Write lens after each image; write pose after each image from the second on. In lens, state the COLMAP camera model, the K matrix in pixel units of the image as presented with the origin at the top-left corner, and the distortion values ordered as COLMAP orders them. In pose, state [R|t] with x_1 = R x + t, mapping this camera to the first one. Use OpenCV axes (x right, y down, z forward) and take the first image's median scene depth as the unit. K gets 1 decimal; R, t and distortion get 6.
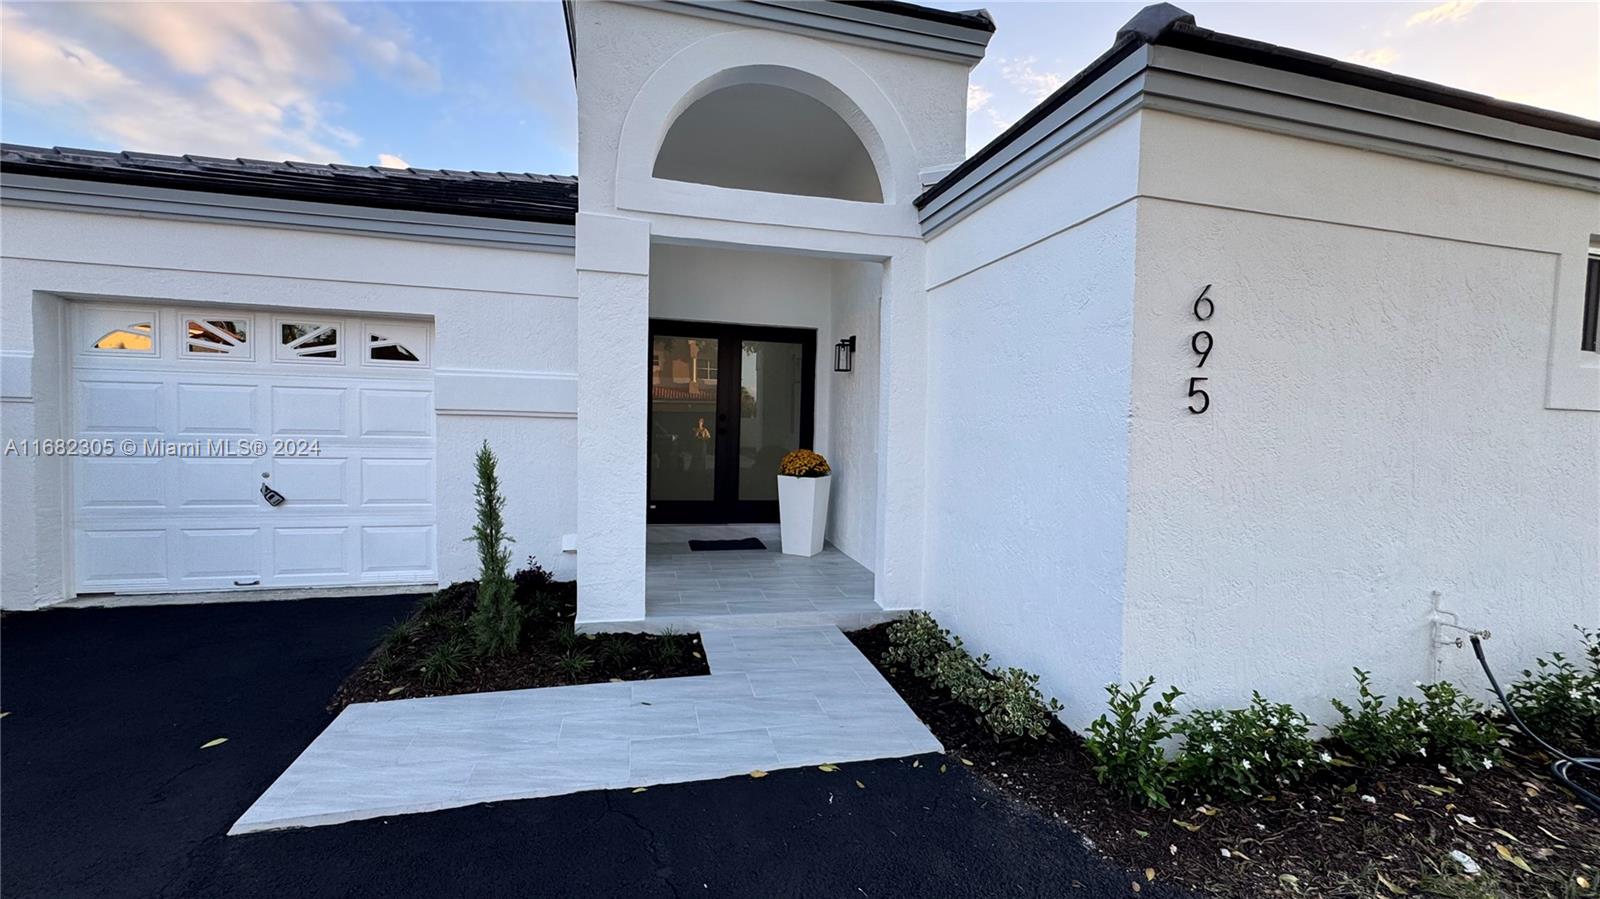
lens RADIAL K [[649.0, 0, 800.0], [0, 649.0, 449.5], [0, 0, 1]] dist [-0.000022, 0.000281]
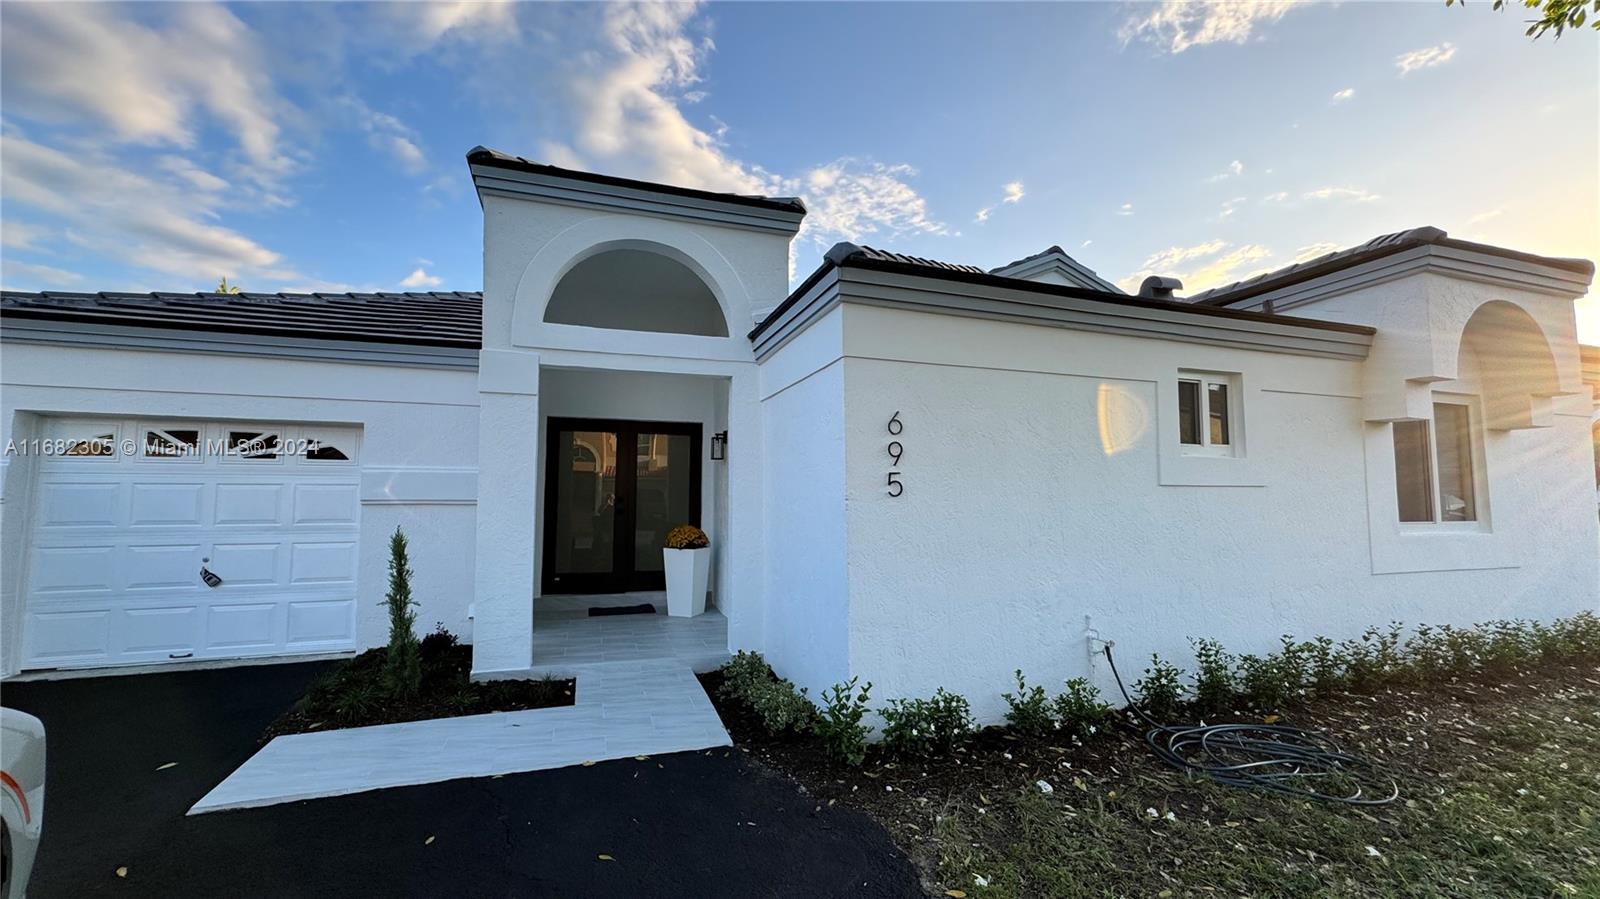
lens RADIAL K [[649.0, 0, 800.0], [0, 649.0, 449.5], [0, 0, 1]] dist [-0.000022, 0.000281]
pose [[0.996779, -0.016425, 0.078499, 0.194273], [0.025146, 0.993454, -0.111434, -0.001207], [-0.076154, 0.113049, 0.990667, -0.327641]]
